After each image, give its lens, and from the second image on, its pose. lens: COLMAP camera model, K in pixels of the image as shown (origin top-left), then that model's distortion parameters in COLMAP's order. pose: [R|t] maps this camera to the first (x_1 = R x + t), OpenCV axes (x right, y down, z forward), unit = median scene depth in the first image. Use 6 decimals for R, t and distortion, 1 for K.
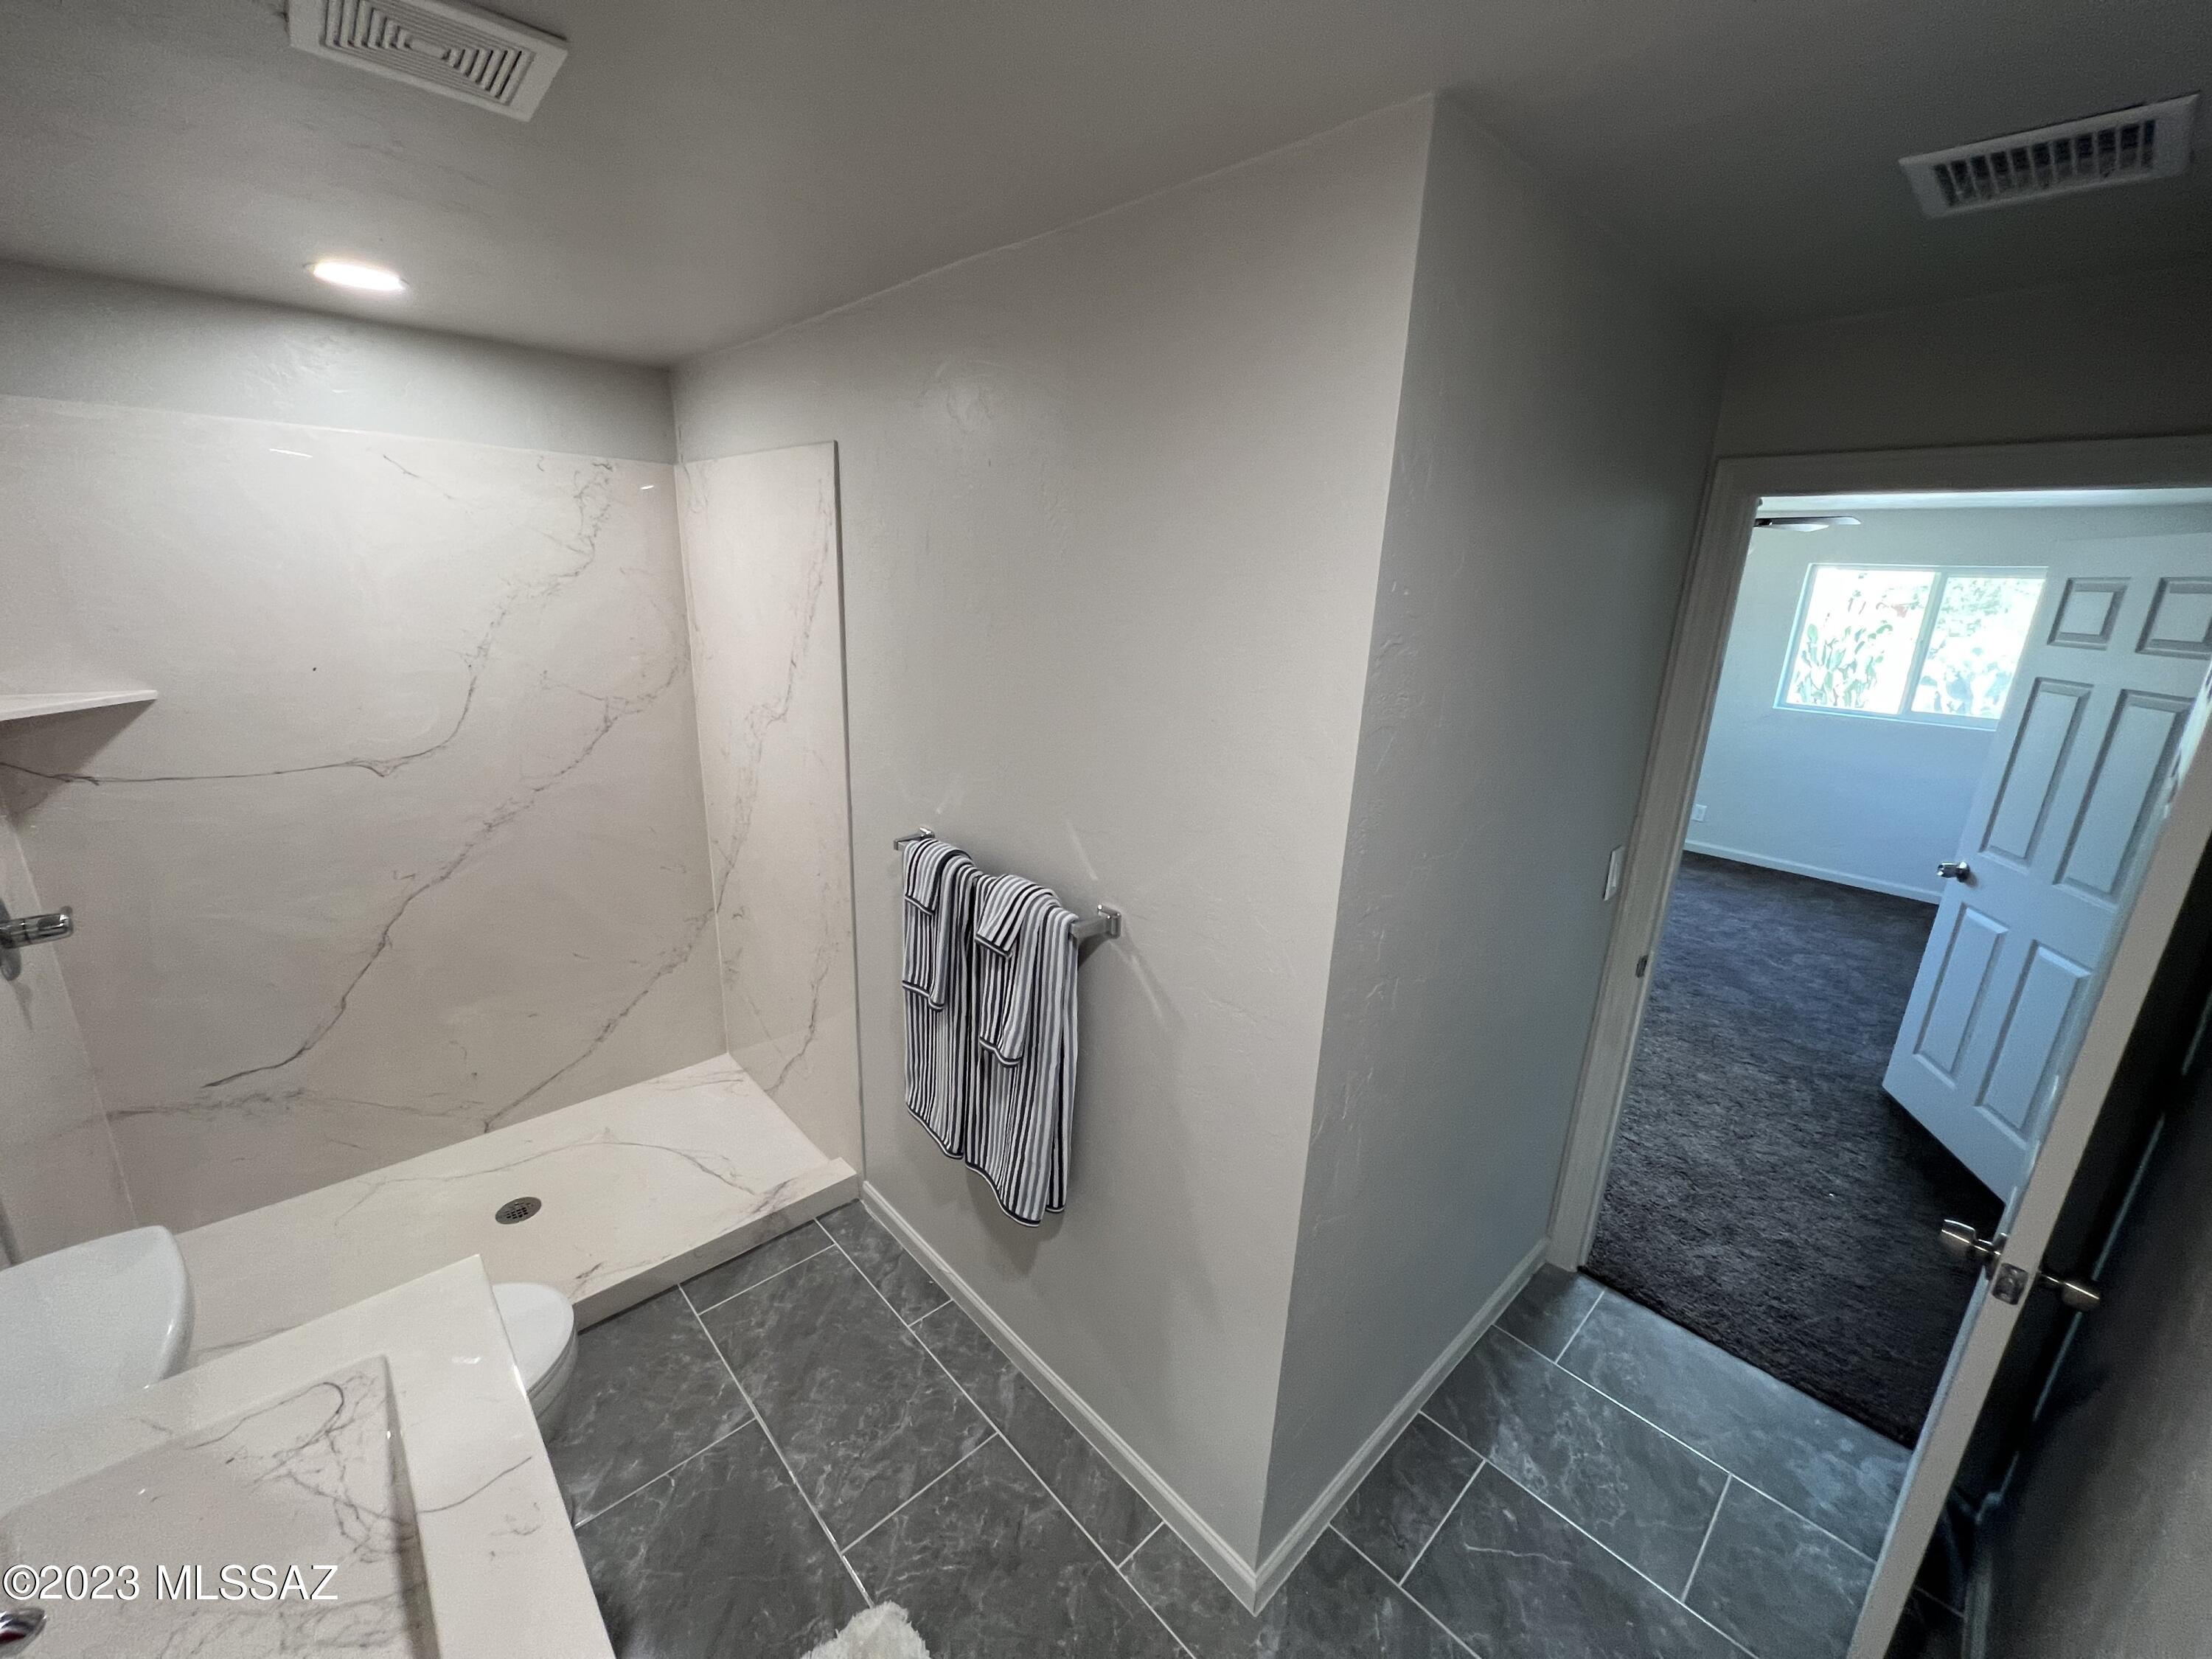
lens RADIAL K [[893.2, 0, 1092.3], [0, 893.2, 819.2], [0, 0, 1]] dist [-0.003399, 0.000988]
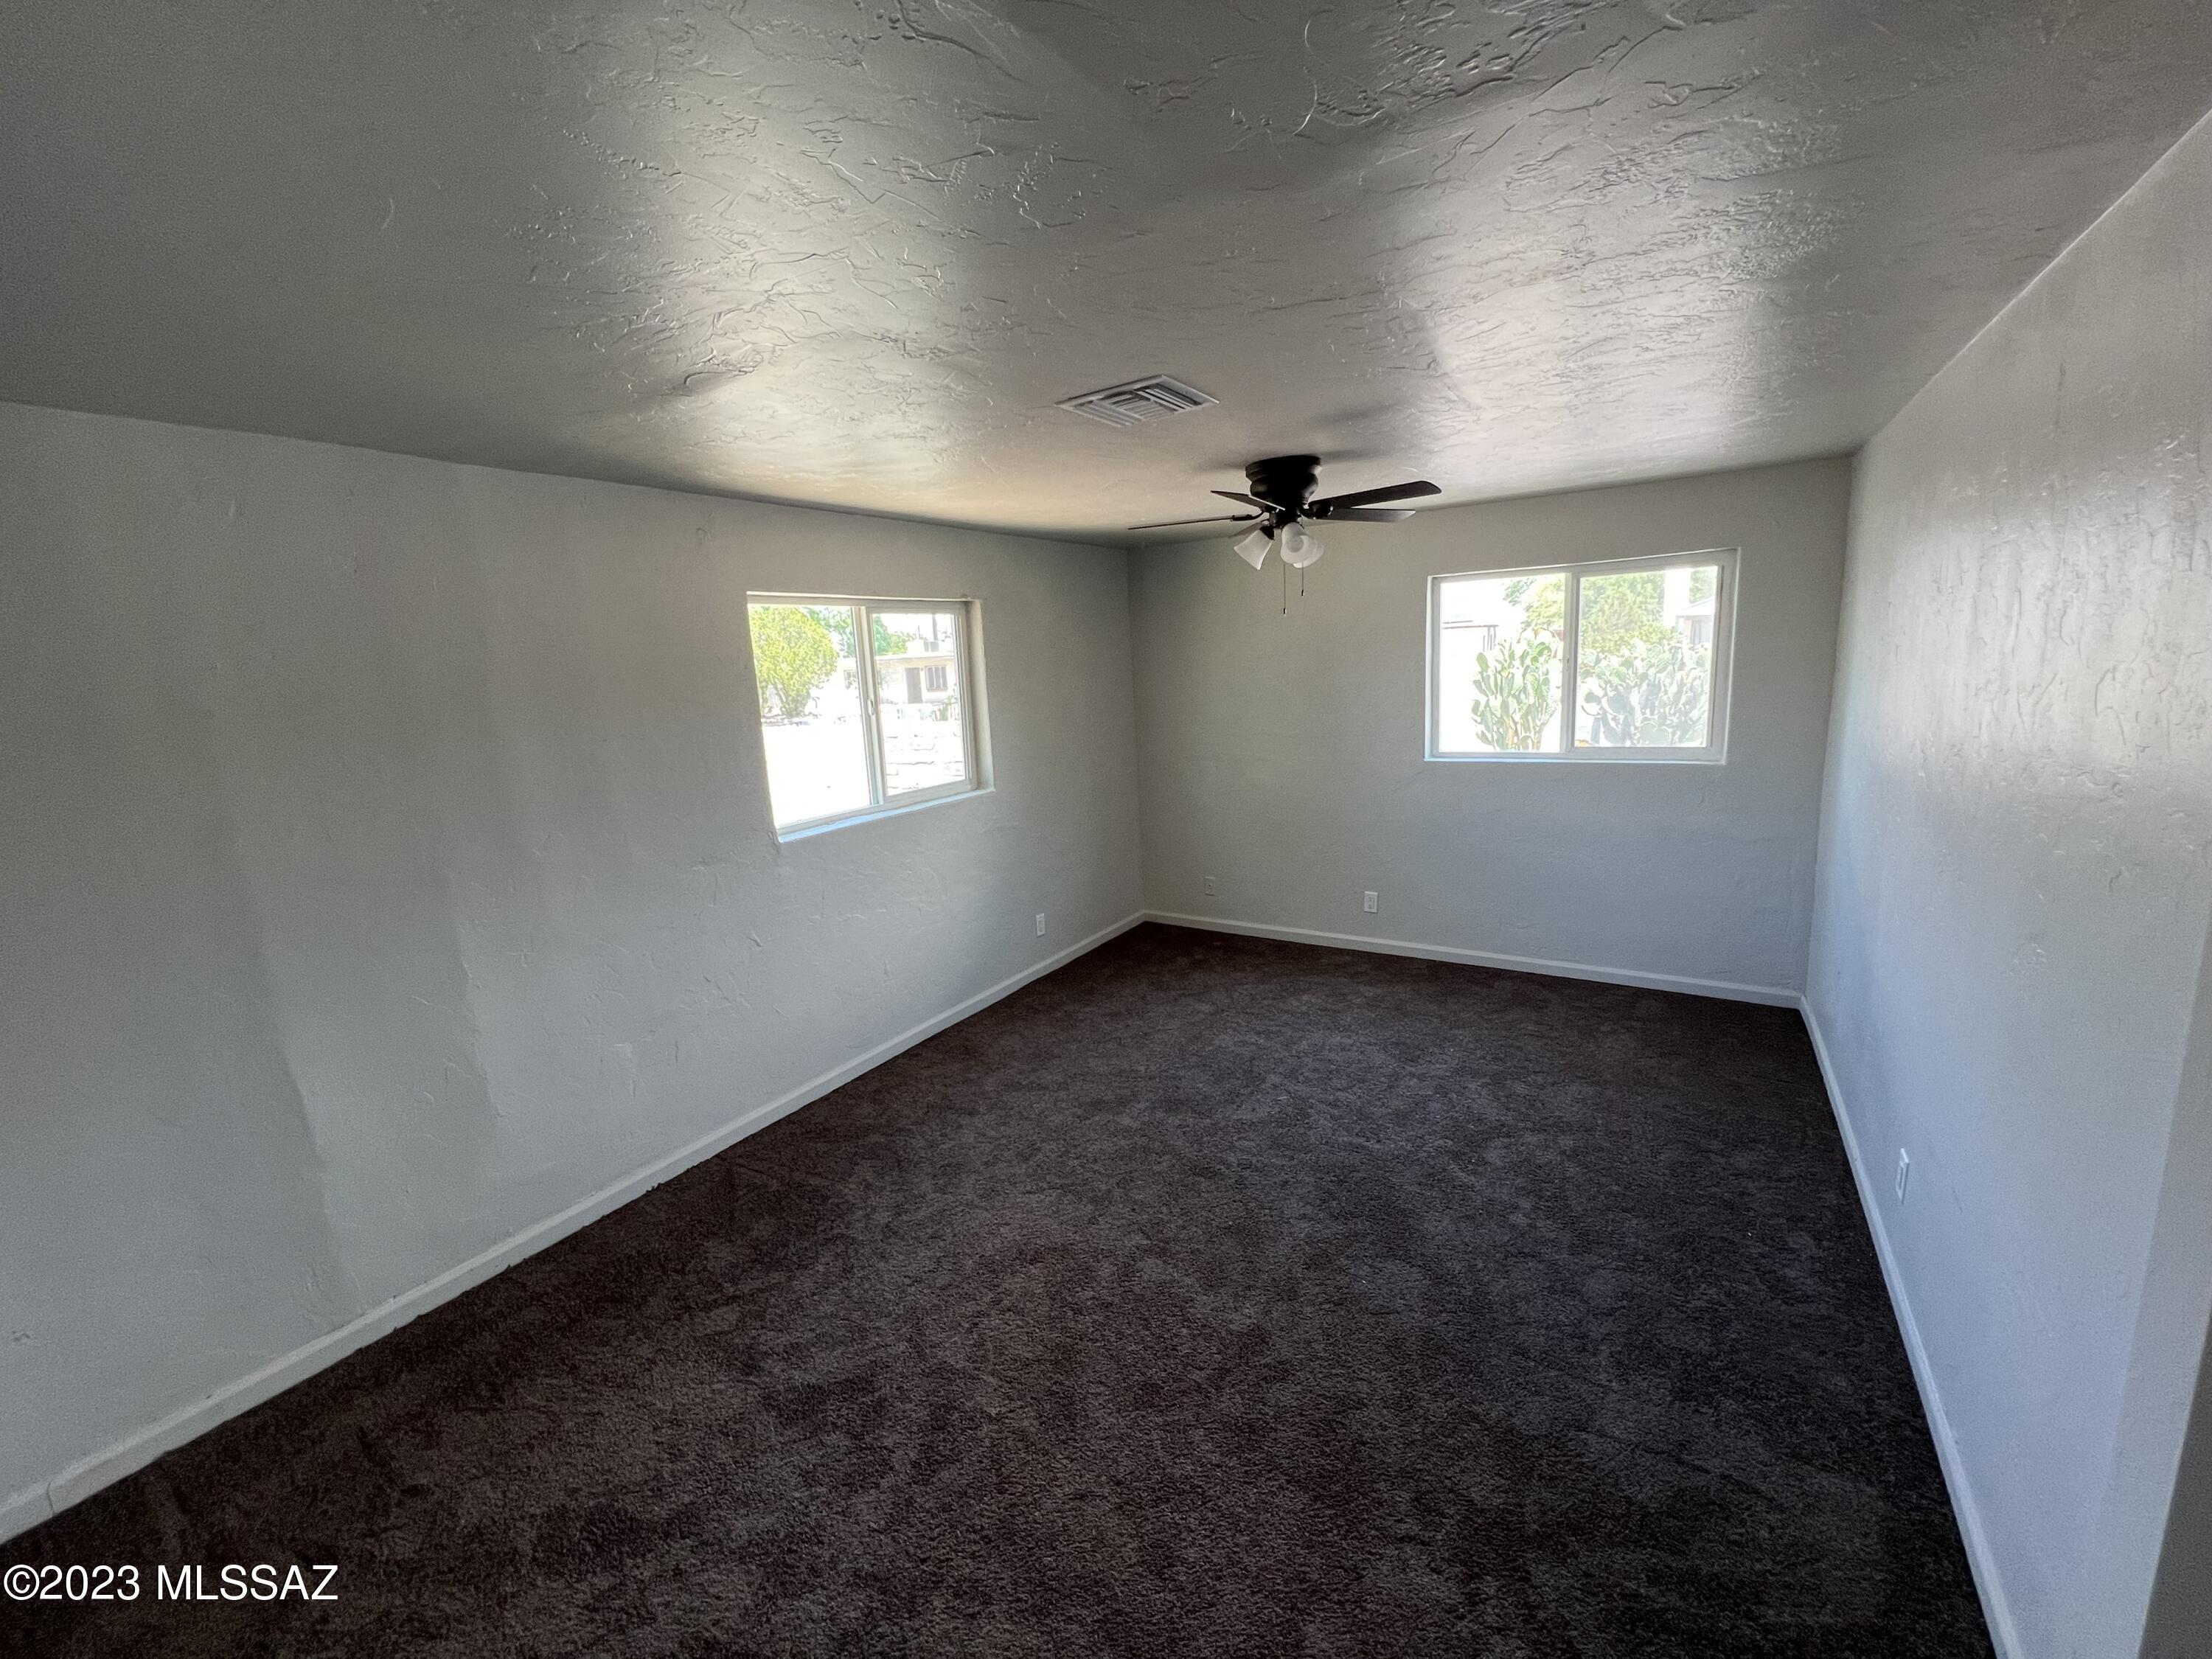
lens RADIAL K [[893.2, 0, 1094.8], [0, 893.2, 828.9], [0, 0, 1]] dist [-0.003399, 0.000988]
pose [[0.964871, -0.139123, 0.222866, 0.349533], [0.157651, 0.985183, -0.067531, -0.067576], [-0.210168, 0.100294, 0.972507, 0.355969]]
